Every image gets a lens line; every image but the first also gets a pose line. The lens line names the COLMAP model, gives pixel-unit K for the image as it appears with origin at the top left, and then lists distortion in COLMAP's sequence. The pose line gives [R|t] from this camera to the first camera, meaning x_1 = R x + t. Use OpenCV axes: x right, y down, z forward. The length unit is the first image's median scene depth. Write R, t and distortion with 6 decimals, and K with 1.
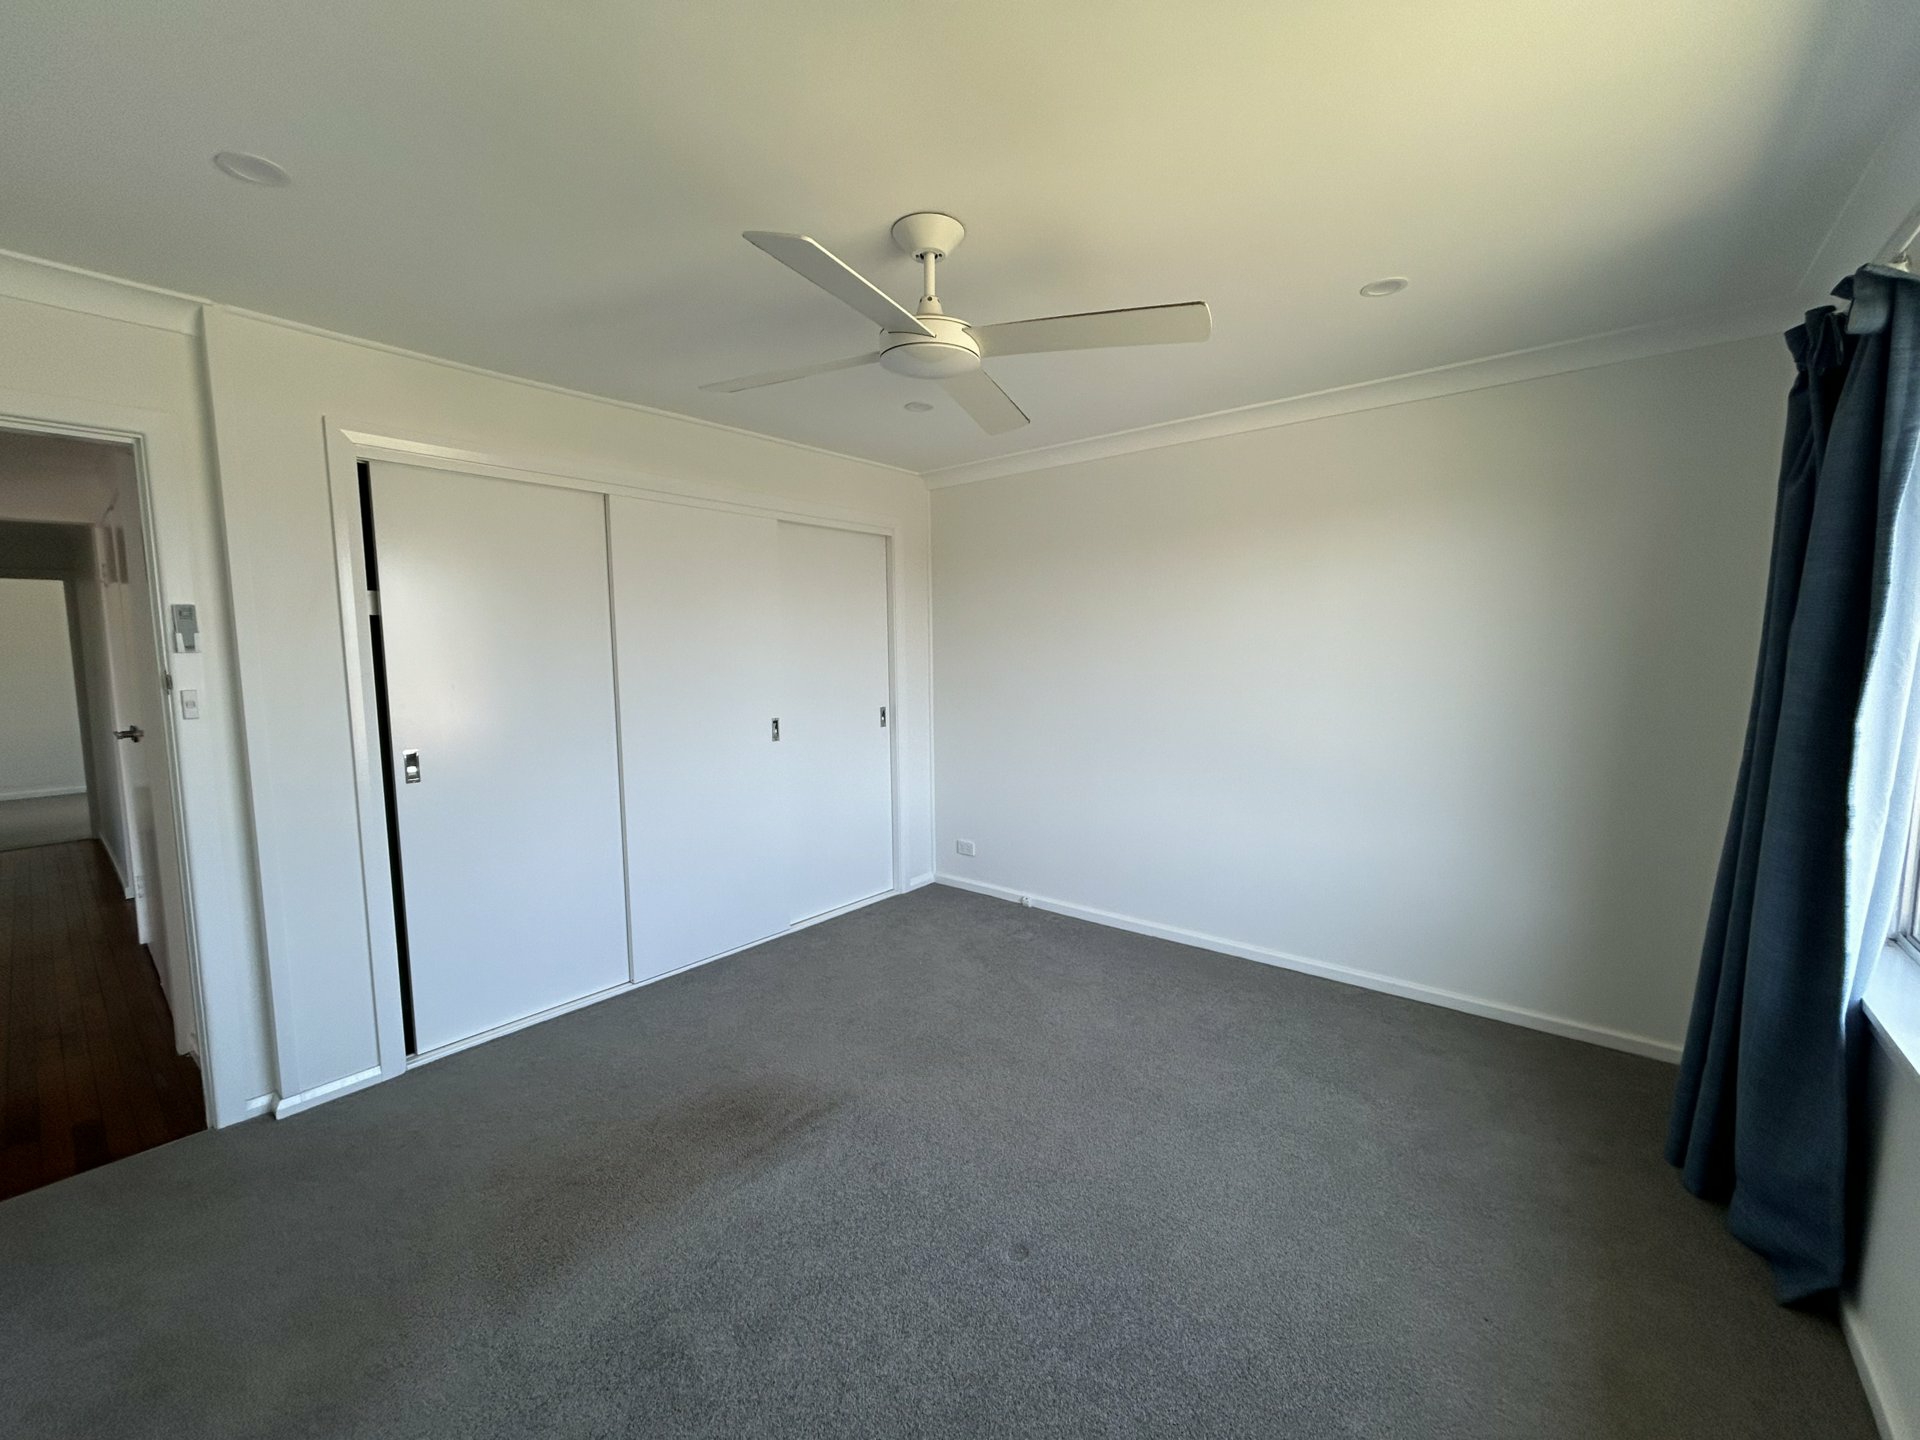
lens RADIAL K [[768.2, 0, 960.0], [0, 768.2, 720.0], [0, 0, 1]] dist [-0.011185, -0.000103]
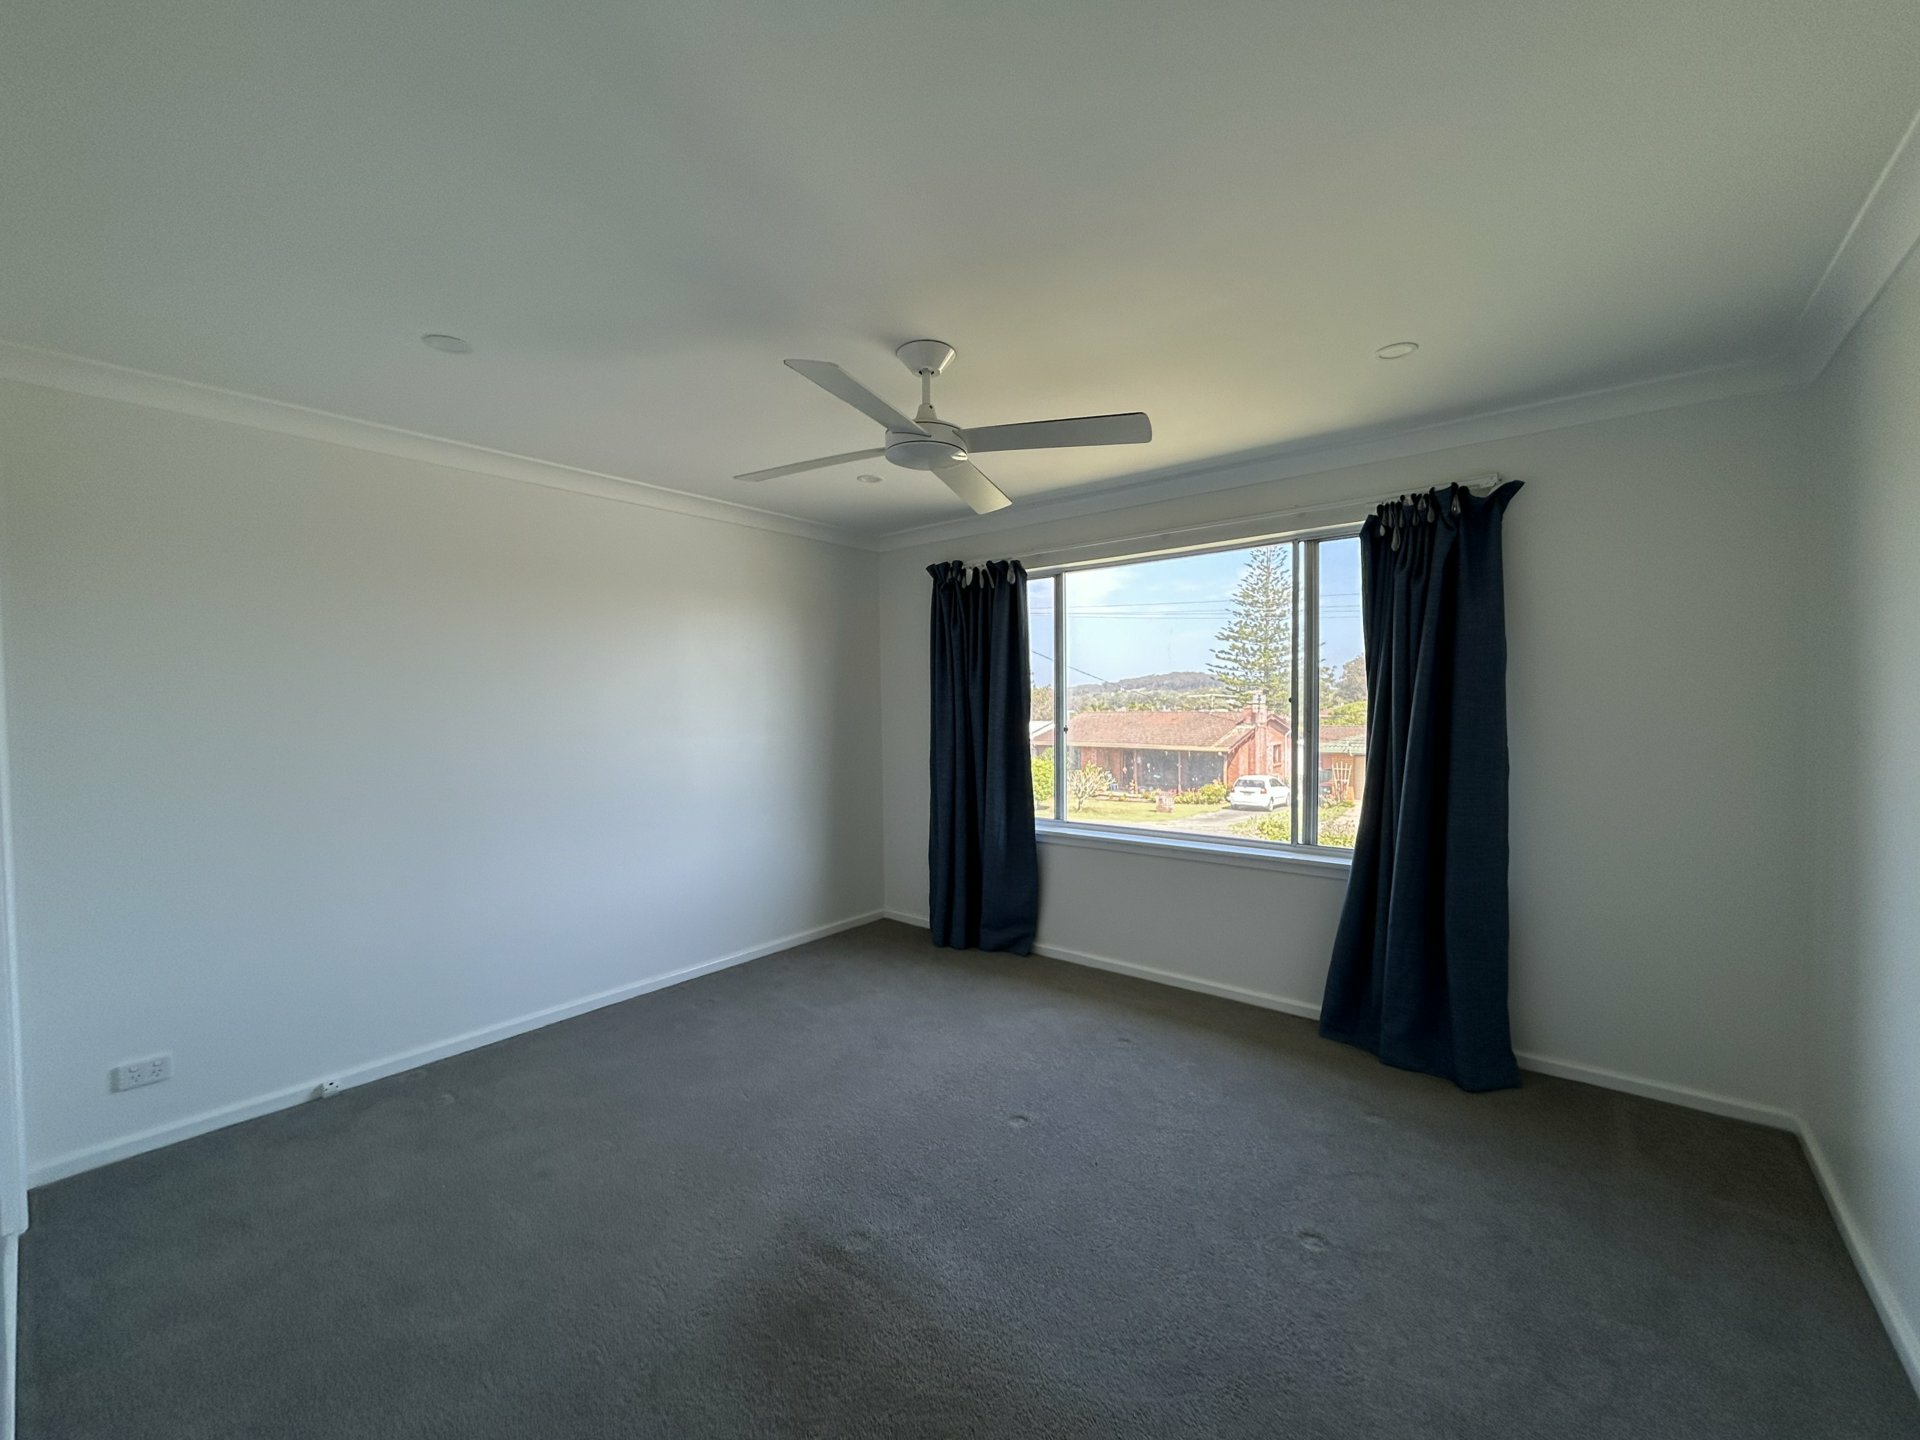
lens RADIAL K [[768.2, 0, 960.0], [0, 768.2, 720.0], [0, 0, 1]] dist [-0.011185, -0.000103]
pose [[-0.014796, -0.018420, 0.999721, -0.705966], [0.092317, 0.995535, 0.019709, -0.053587], [-0.995620, 0.092583, -0.013030, 0.534004]]
